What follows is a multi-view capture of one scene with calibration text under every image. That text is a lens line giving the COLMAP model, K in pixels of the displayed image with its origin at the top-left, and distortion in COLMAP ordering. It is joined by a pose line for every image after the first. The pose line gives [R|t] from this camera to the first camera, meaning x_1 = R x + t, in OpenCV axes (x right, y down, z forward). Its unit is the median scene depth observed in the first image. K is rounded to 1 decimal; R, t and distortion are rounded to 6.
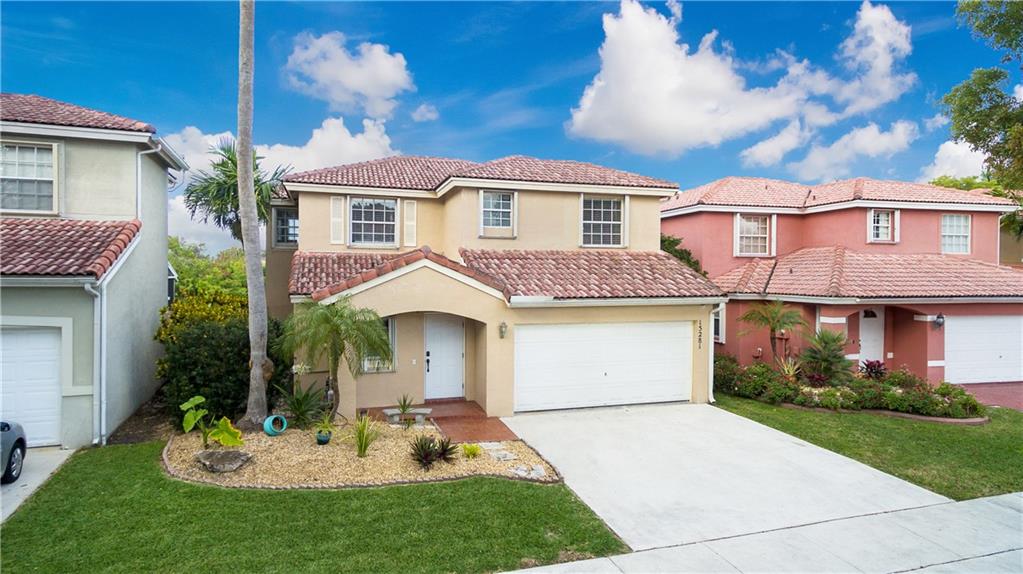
lens RADIAL K [[568.7, 0, 504.4], [0, 568.7, 287.2], [0, 0, 1]] dist [0.011240, 0.000975]
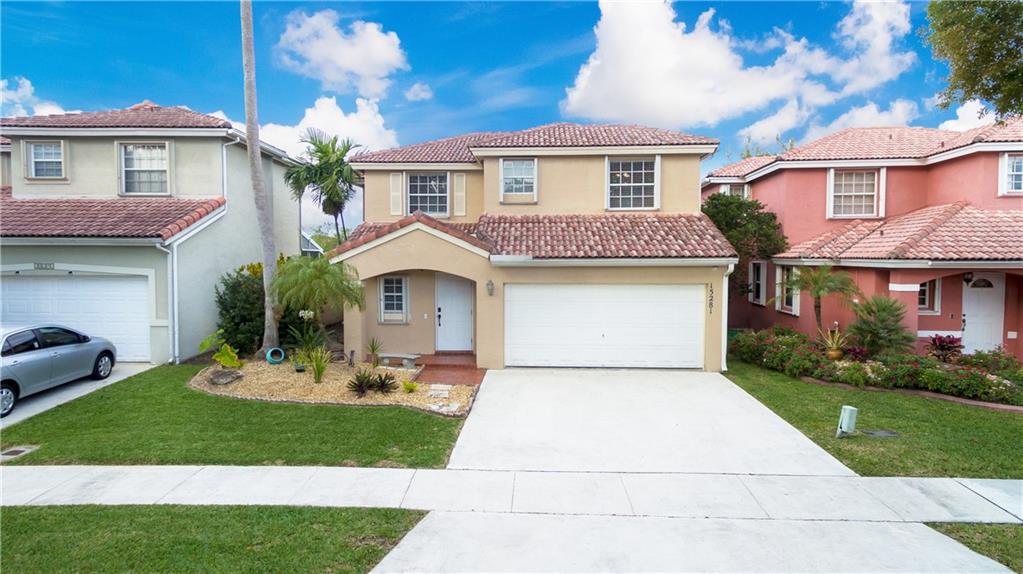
lens RADIAL K [[568.7, 0, 507.8], [0, 568.7, 293.0], [0, 0, 1]] dist [0.011240, 0.000975]
pose [[0.940519, 0.017235, -0.339303, 0.366395], [-0.003168, 0.999114, 0.041967, 0.037518], [0.339726, -0.038396, 0.939740, 0.004936]]
